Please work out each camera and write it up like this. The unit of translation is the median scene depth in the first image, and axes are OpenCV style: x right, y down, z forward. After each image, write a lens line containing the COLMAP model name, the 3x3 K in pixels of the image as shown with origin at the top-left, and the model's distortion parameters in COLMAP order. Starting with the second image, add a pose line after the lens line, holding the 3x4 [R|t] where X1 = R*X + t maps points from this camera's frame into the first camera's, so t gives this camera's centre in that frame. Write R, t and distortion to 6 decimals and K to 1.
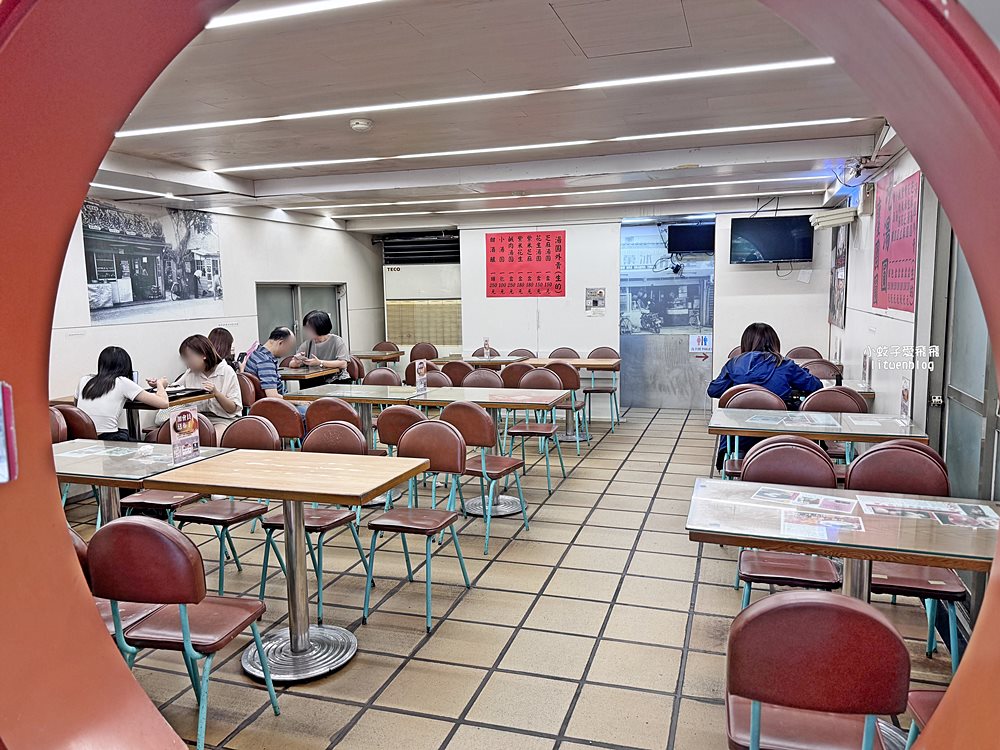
lens RADIAL K [[707.5, 0, 500.0], [0, 707.5, 375.0], [0, 0, 1]] dist [0.118510, -0.197924]
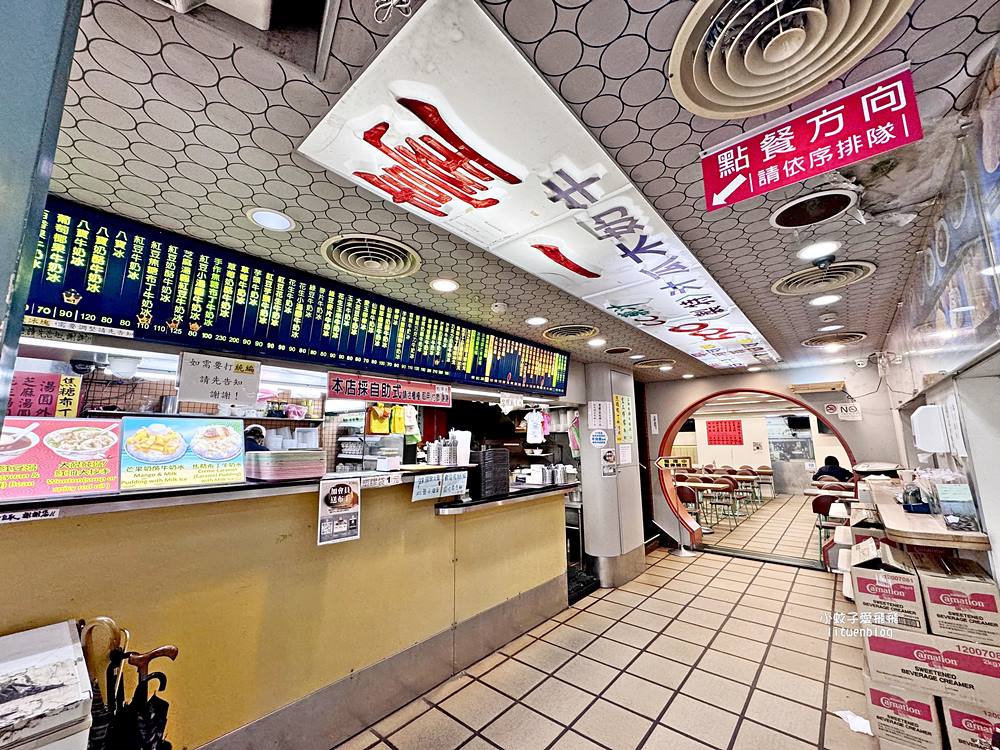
lens RADIAL K [[397.5, 0, 500.0], [0, 397.5, 375.0], [0, 0, 1]] dist [-0.000411, 0.000012]
pose [[0.925719, -0.049290, -0.374985, -0.136954], [-0.054135, 0.963994, -0.260355, 0.052558], [0.374317, 0.261316, 0.889720, -0.534422]]
